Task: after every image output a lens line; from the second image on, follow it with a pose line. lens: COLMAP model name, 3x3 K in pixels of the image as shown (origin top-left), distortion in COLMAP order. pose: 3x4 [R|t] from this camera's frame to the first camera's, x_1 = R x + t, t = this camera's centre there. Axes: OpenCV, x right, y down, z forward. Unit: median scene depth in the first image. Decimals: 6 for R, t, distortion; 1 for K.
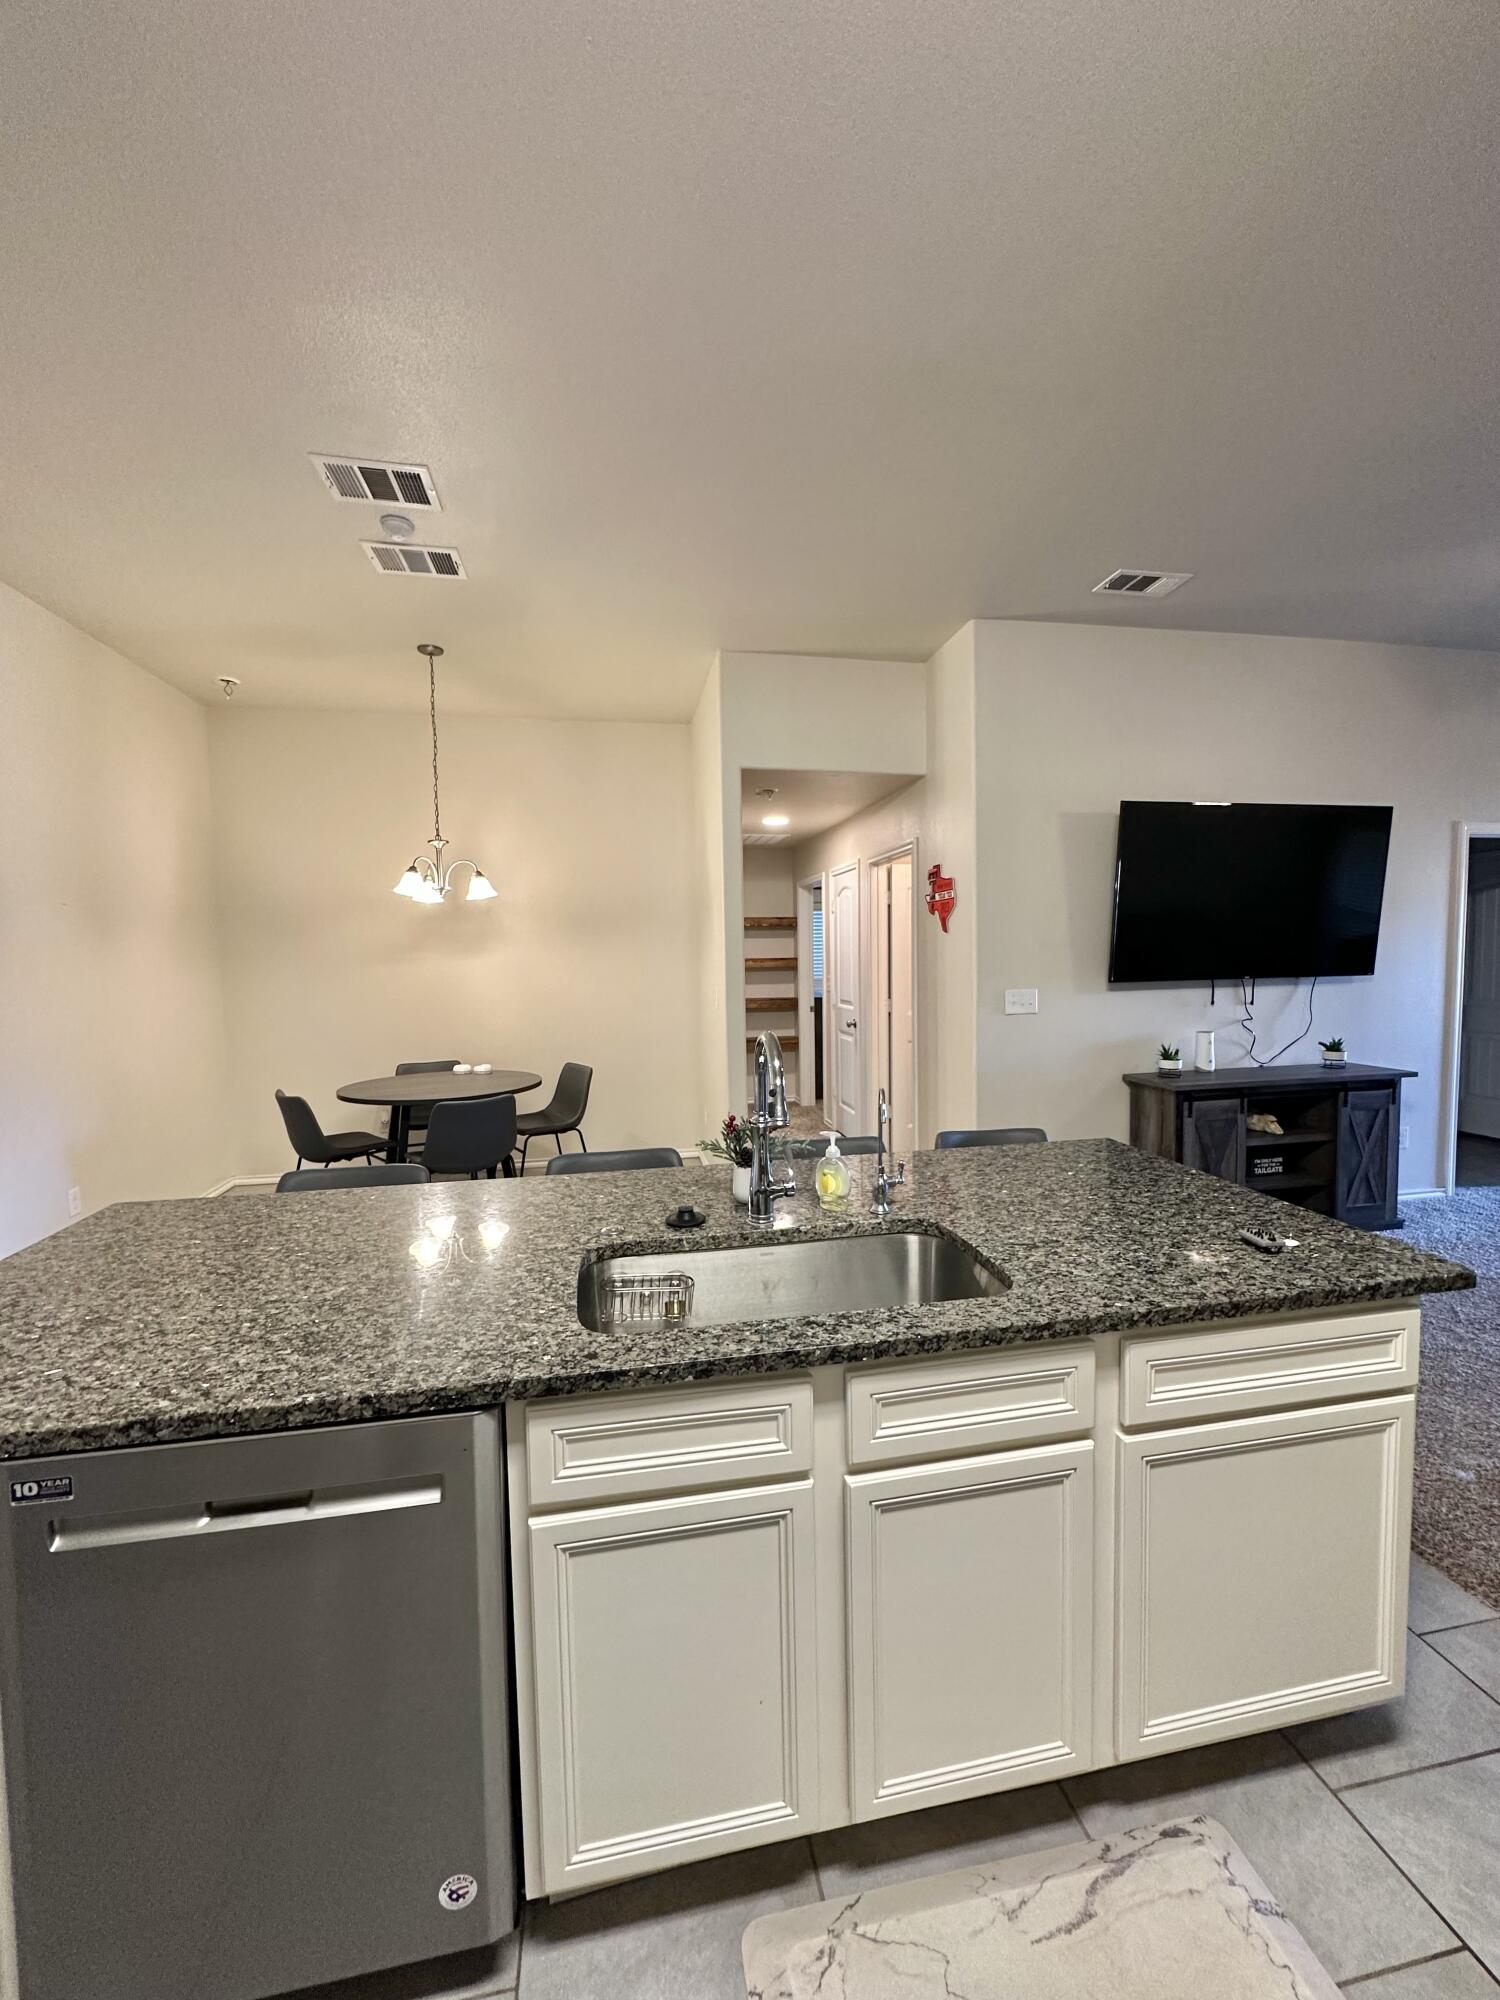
lens RADIAL K [[792.0, 0, 759.0], [0, 792.0, 1001.7], [0, 0, 1]] dist [-0.002381, -0.000023]
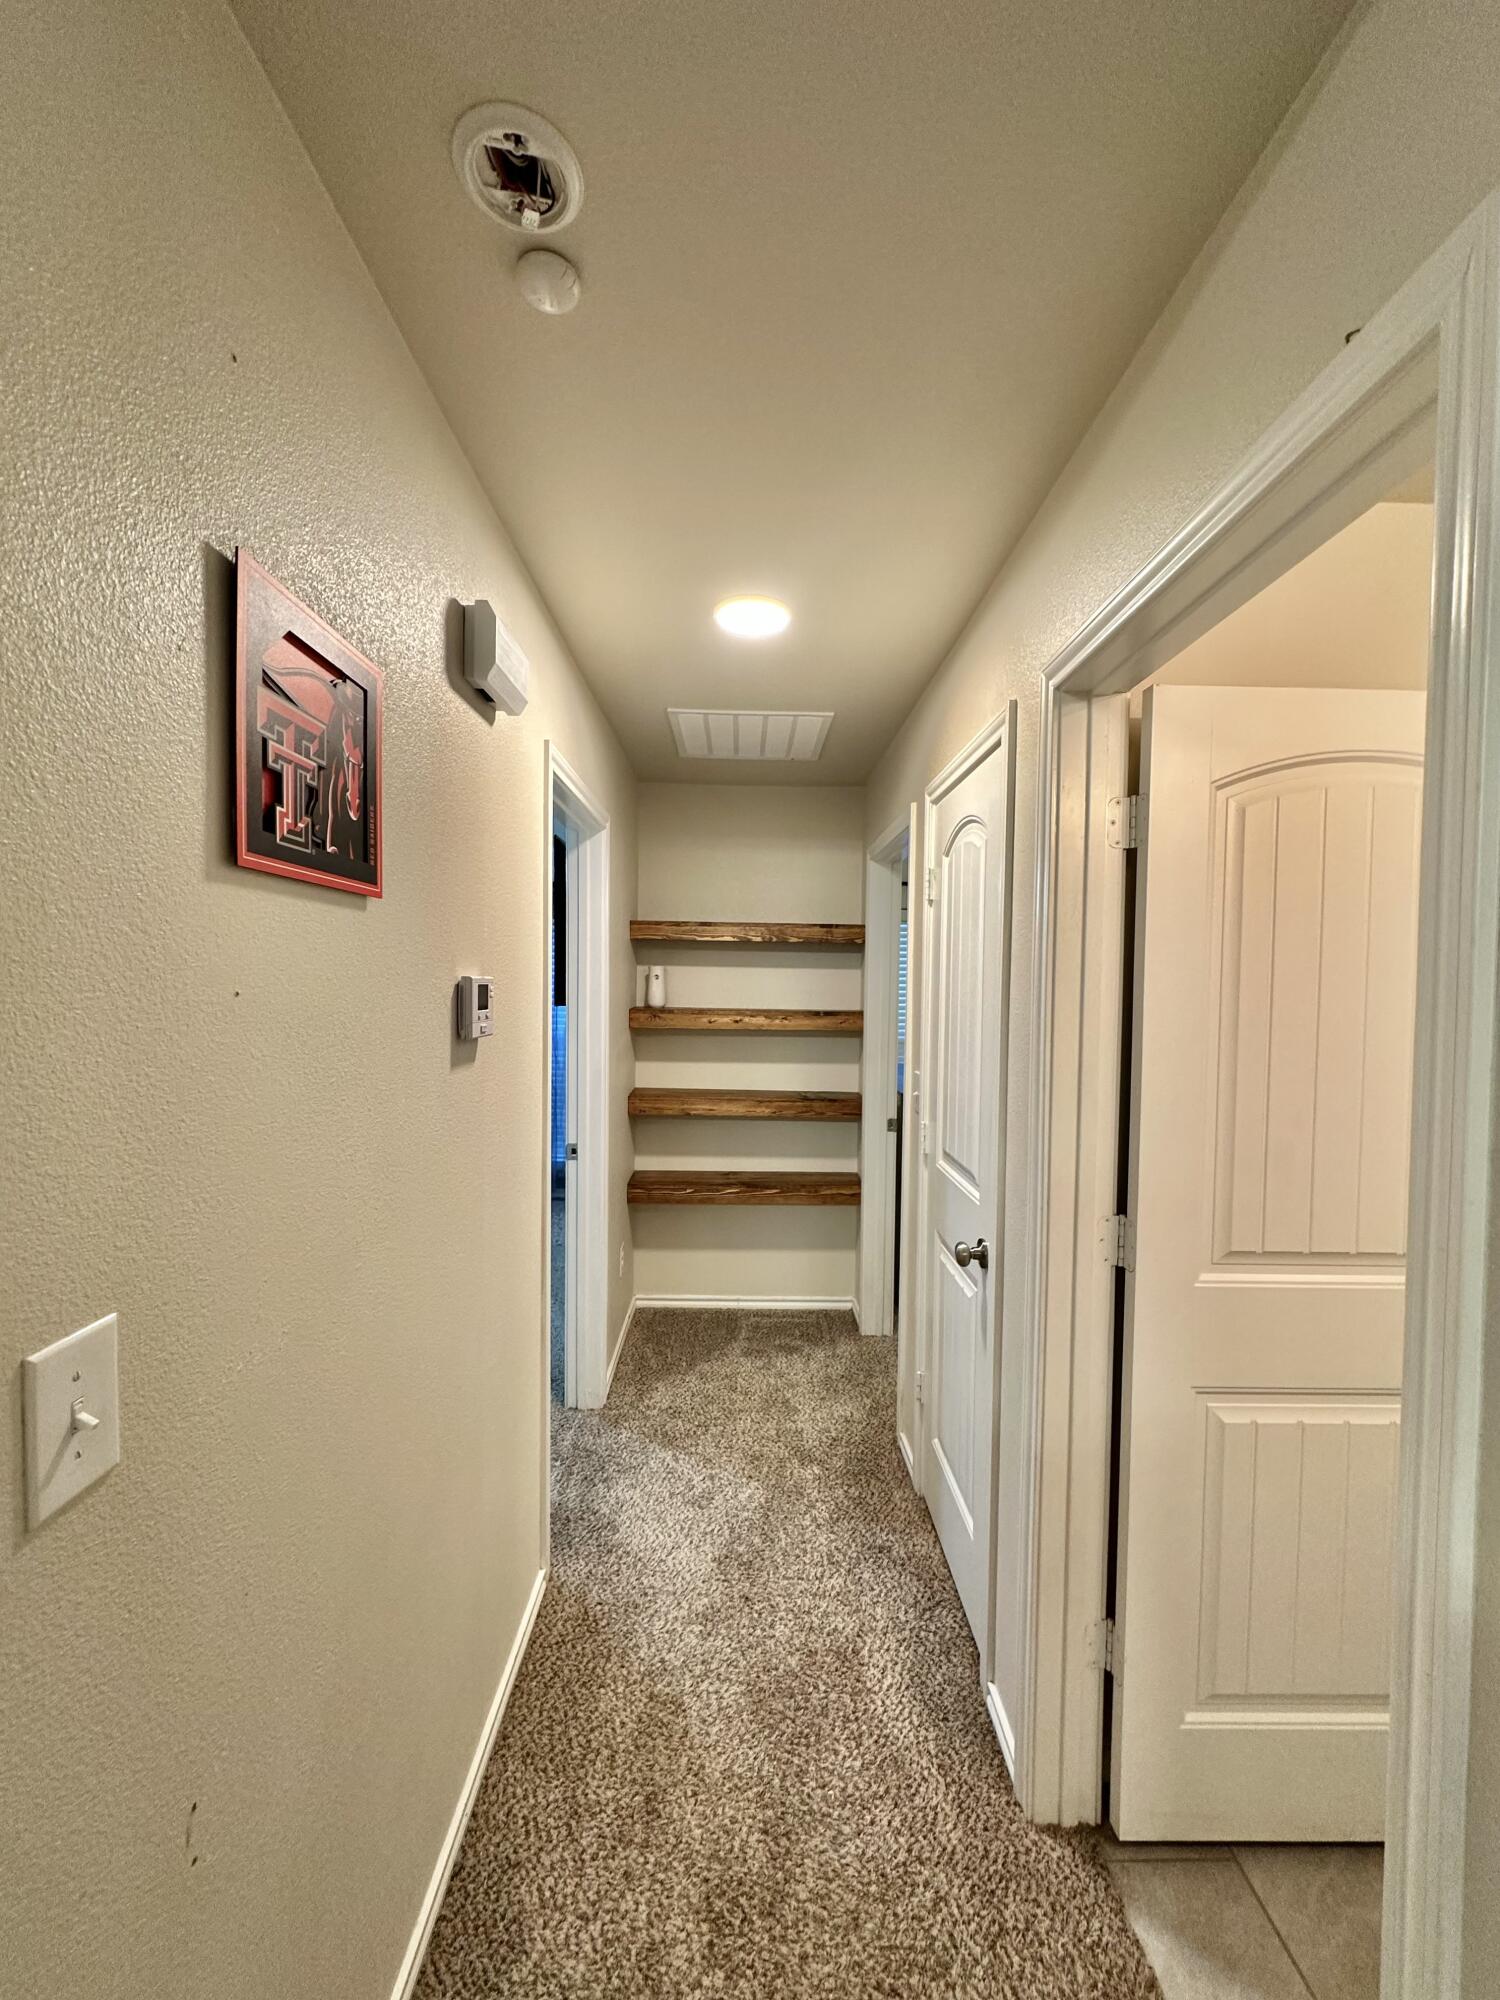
lens RADIAL K [[792.0, 0, 754.0], [0, 792.0, 1002.7], [0, 0, 1]] dist [-0.002381, -0.000023]
pose [[0.985200, 0.035978, -0.167593, 0.120305], [-0.041829, 0.998628, -0.031514, -0.081950], [0.166229, 0.038058, 0.985353, 0.998470]]
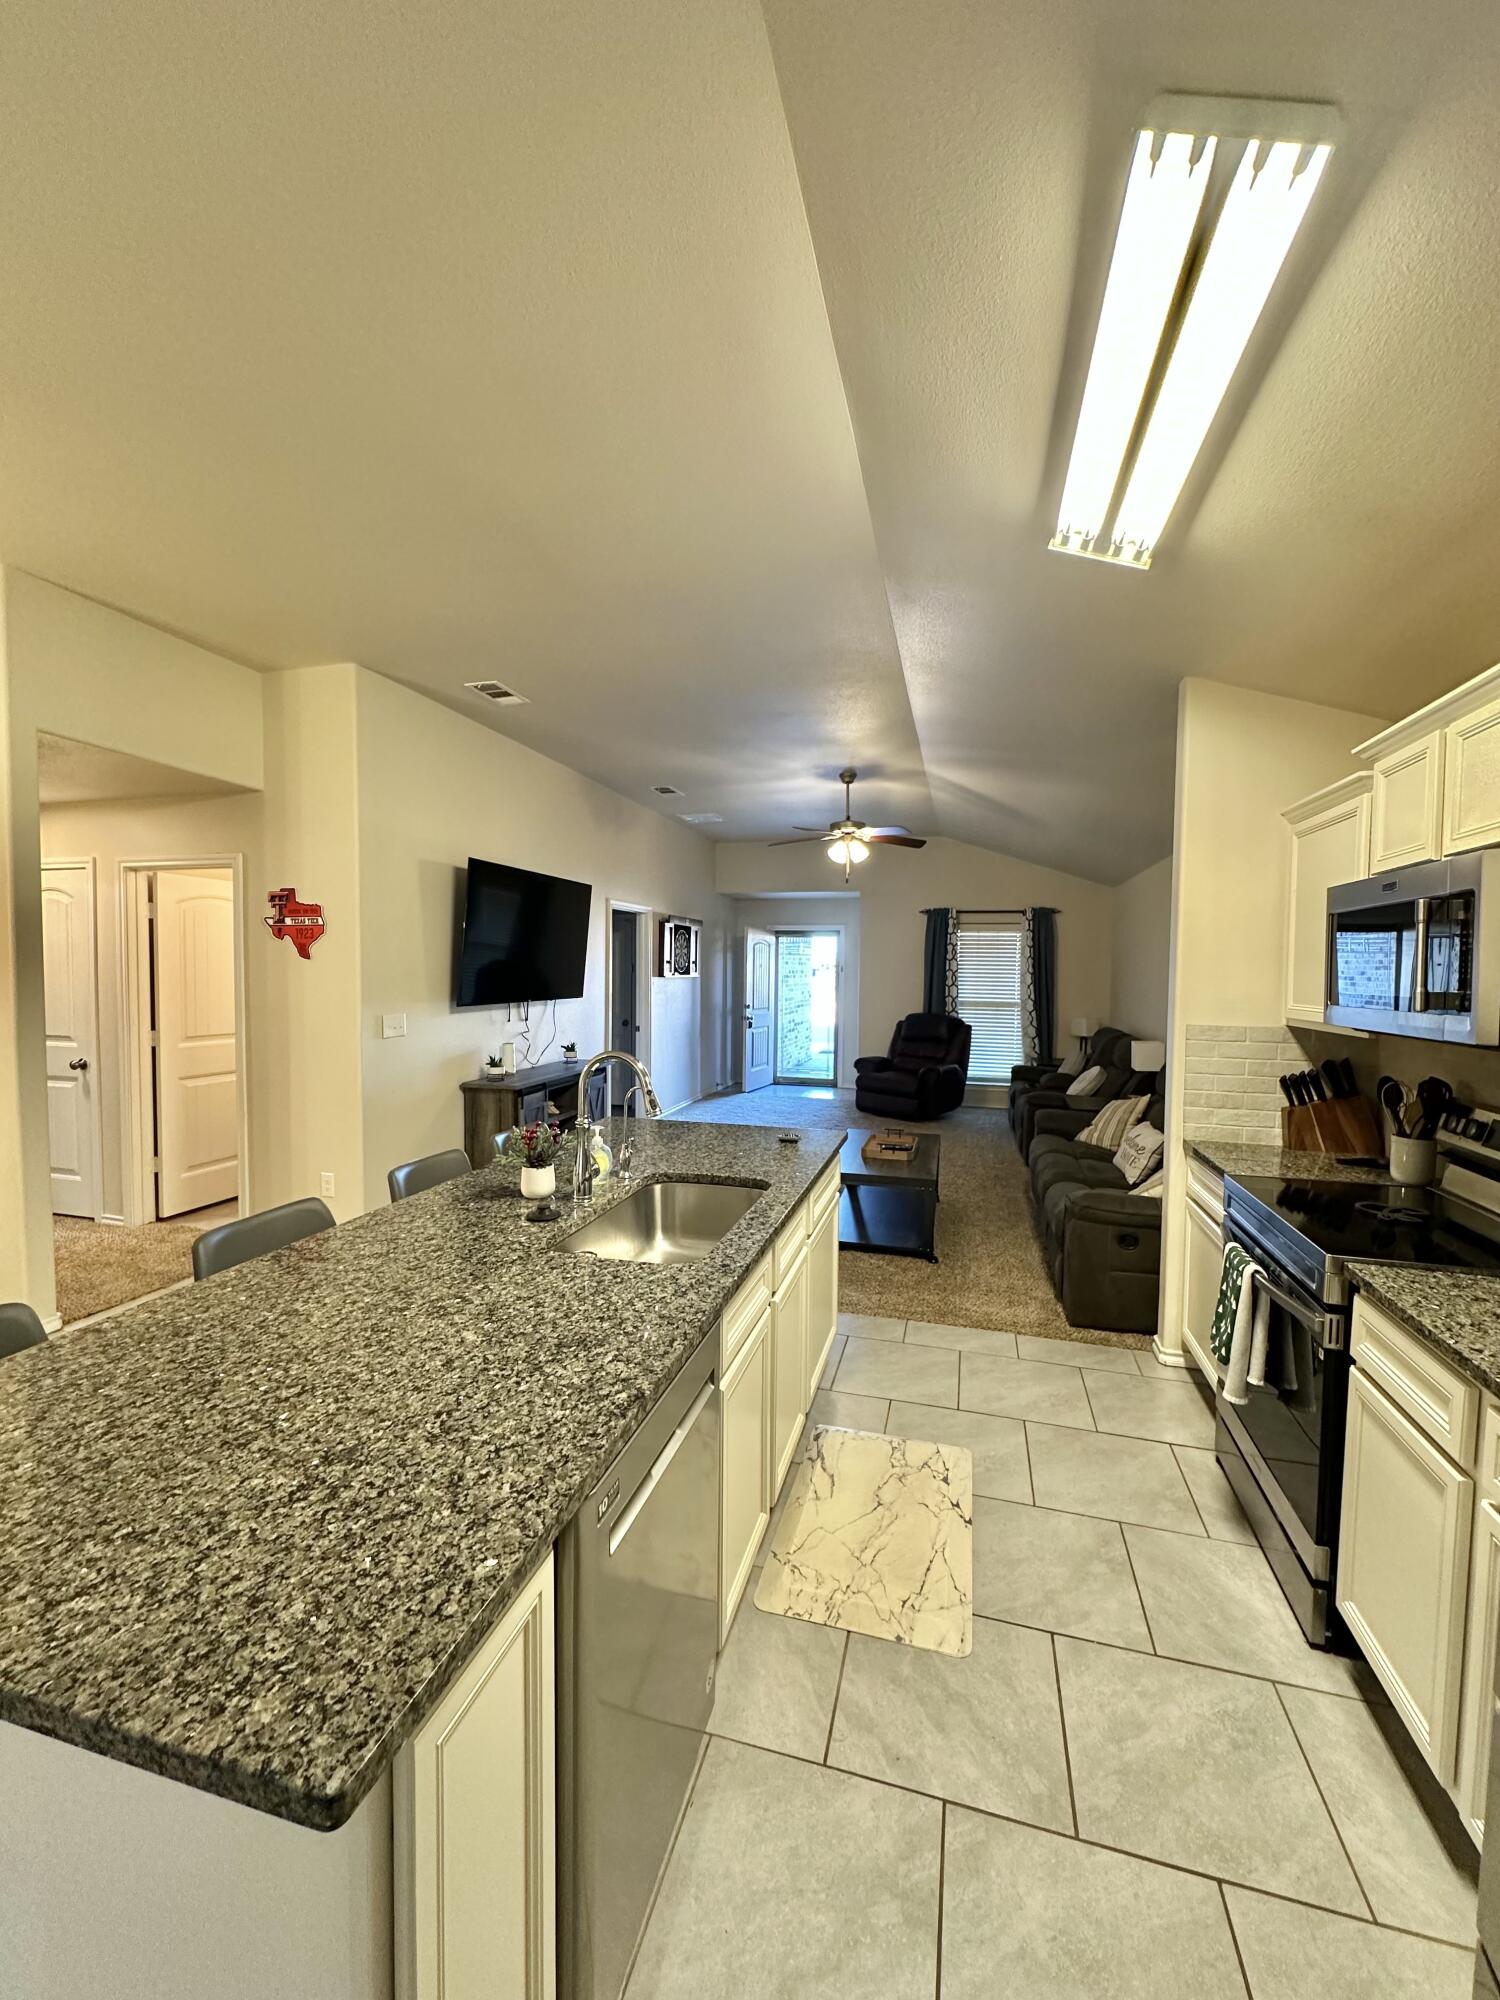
lens RADIAL K [[792.0, 0, 753.7], [0, 792.0, 1001.0], [0, 0, 1]] dist [-0.002381, -0.000023]
pose [[0.437457, -0.013788, 0.899133, -0.431985], [0.035890, 0.999353, -0.002136, -0.014084], [-0.898523, 0.033204, 0.437669, 0.077694]]
